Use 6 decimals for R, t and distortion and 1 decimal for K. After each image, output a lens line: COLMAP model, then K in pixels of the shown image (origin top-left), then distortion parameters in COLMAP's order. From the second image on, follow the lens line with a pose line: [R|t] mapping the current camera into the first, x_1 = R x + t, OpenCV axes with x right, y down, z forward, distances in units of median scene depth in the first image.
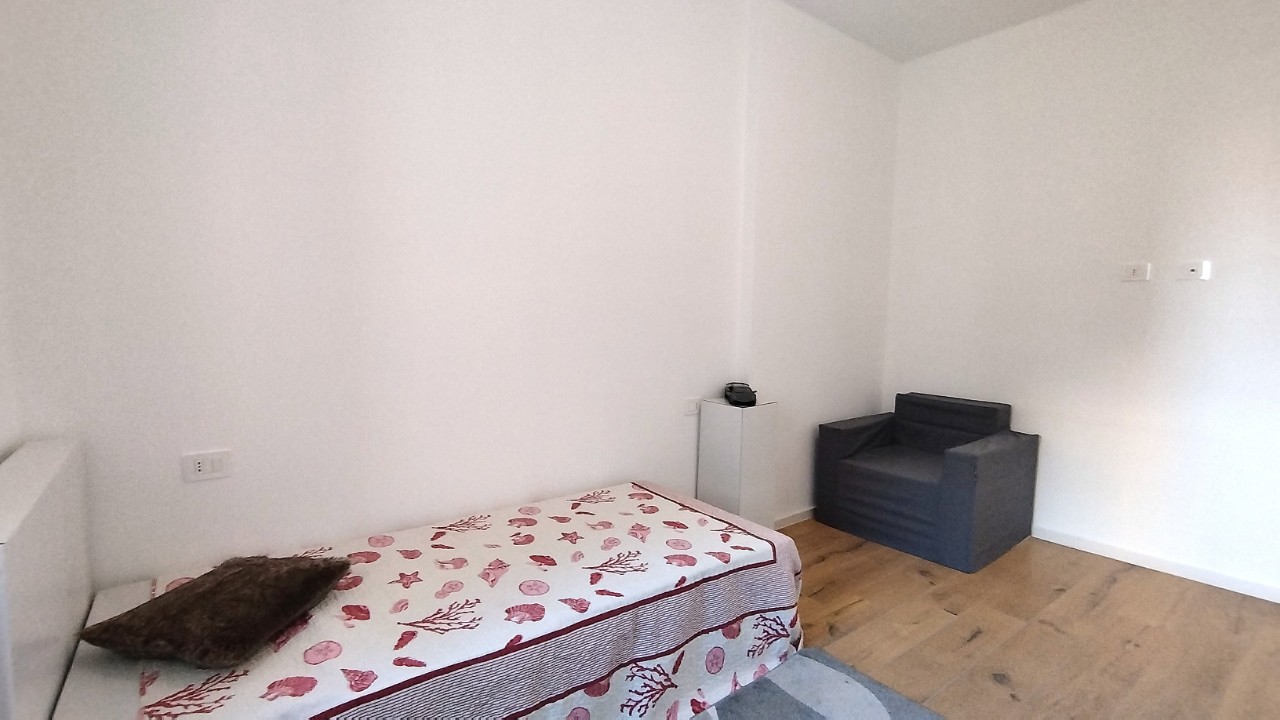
lens RADIAL K [[578.8, 0, 615.5], [0, 578.8, 360.0], [0, 0, 1]] dist [-0.002563, -0.000202]
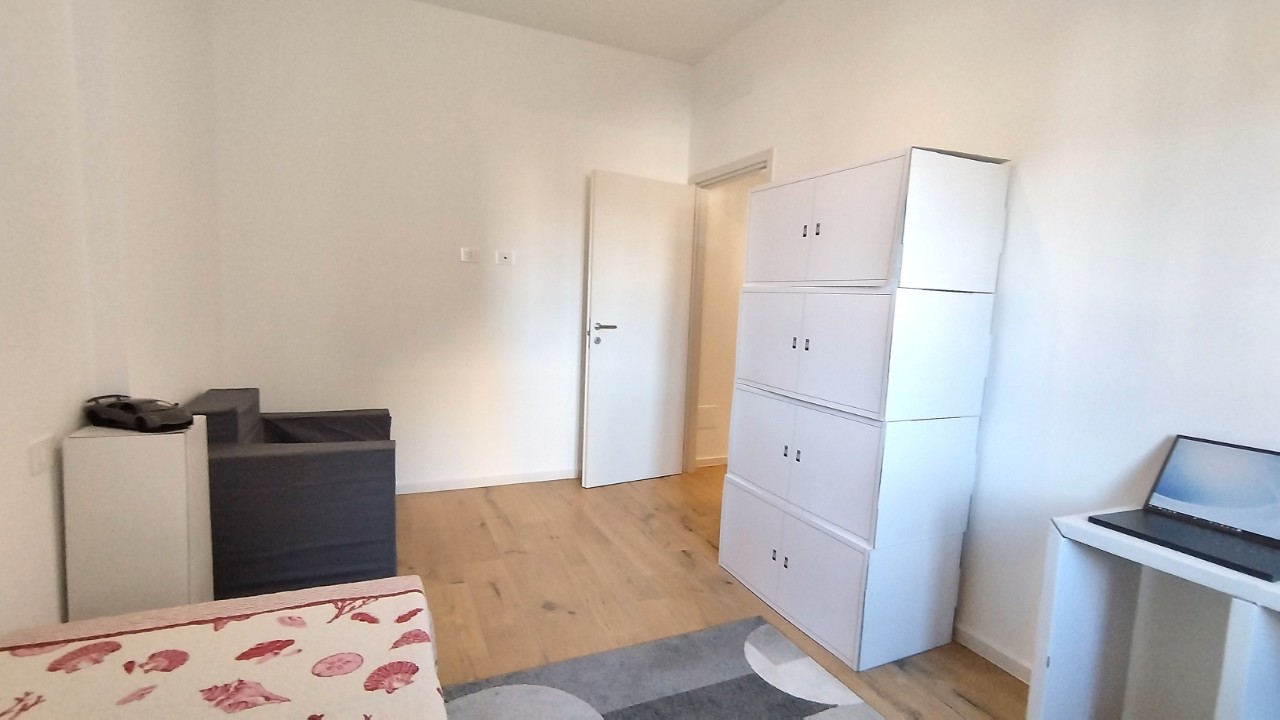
lens RADIAL K [[591.6, 0, 638.5], [0, 591.6, 363.5], [0, 0, 1]] dist [0.001725, 0.000692]
pose [[0.199983, -0.103326, 0.974336, -0.401514], [0.043188, 0.994387, 0.096588, -0.041598], [-0.978847, 0.022763, 0.203323, 0.562934]]
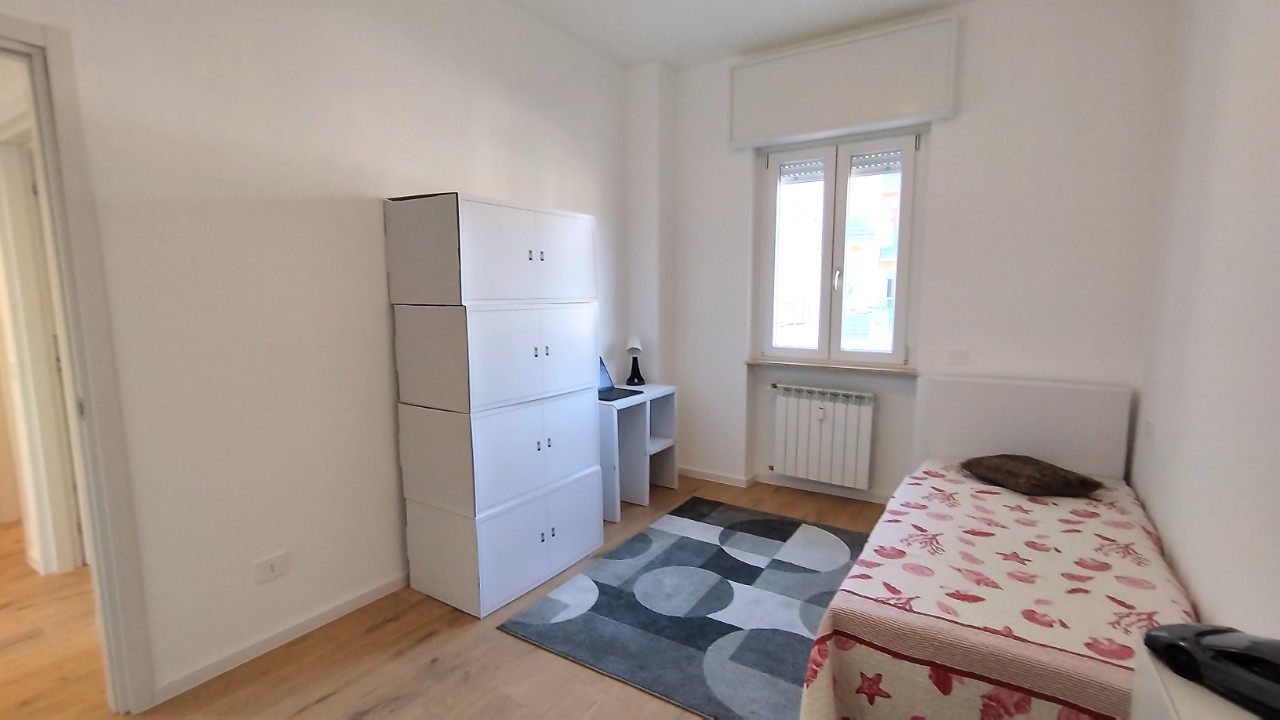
lens RADIAL K [[582.6, 0, 632.2], [0, 582.6, 365.4], [0, 0, 1]] dist [-0.000474, 0.000078]
pose [[-0.934737, 0.041651, -0.352890, 0.883665], [-0.033210, 0.978520, 0.203461, -0.194467], [0.353784, 0.201902, -0.913276, 1.655963]]
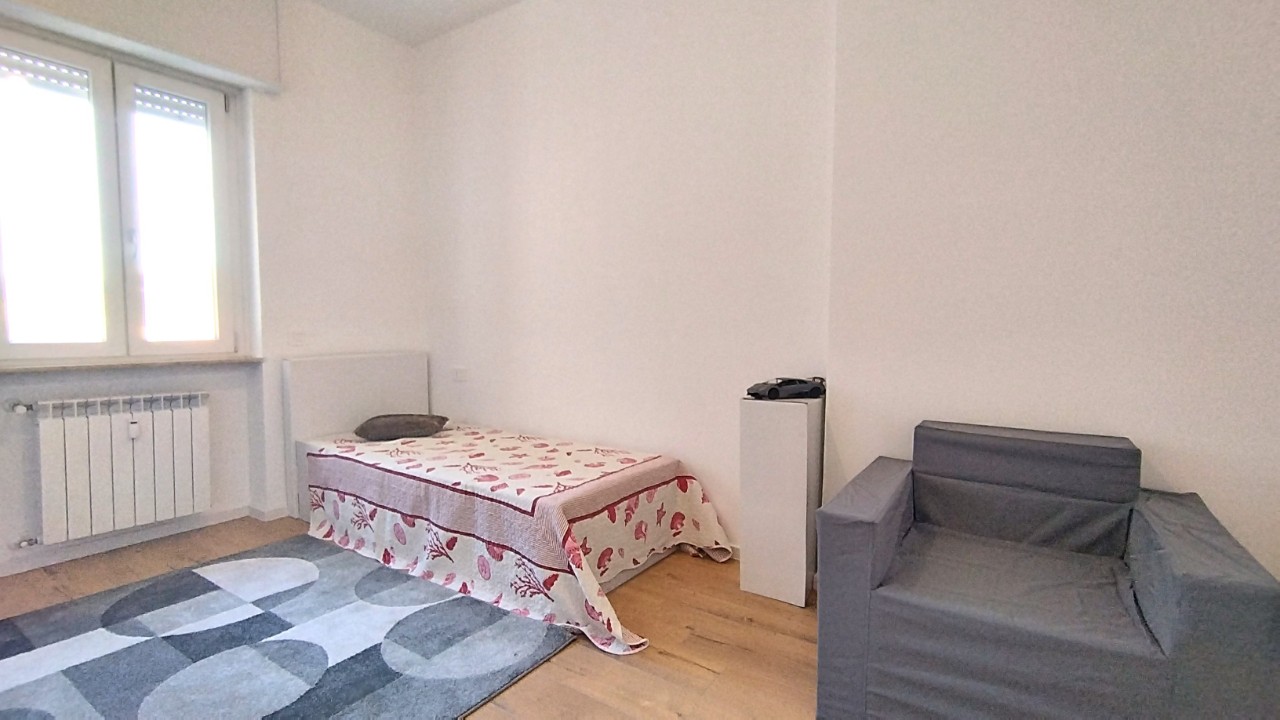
lens RADIAL K [[576.7, 0, 643.4], [0, 576.7, 360.9], [0, 0, 1]] dist [0.002462, 0.000576]
pose [[0.344375, 0.058025, -0.937037, 1.313187], [-0.082775, 0.996078, 0.031260, 0.021552], [0.935176, 0.066798, 0.347828, 0.811909]]
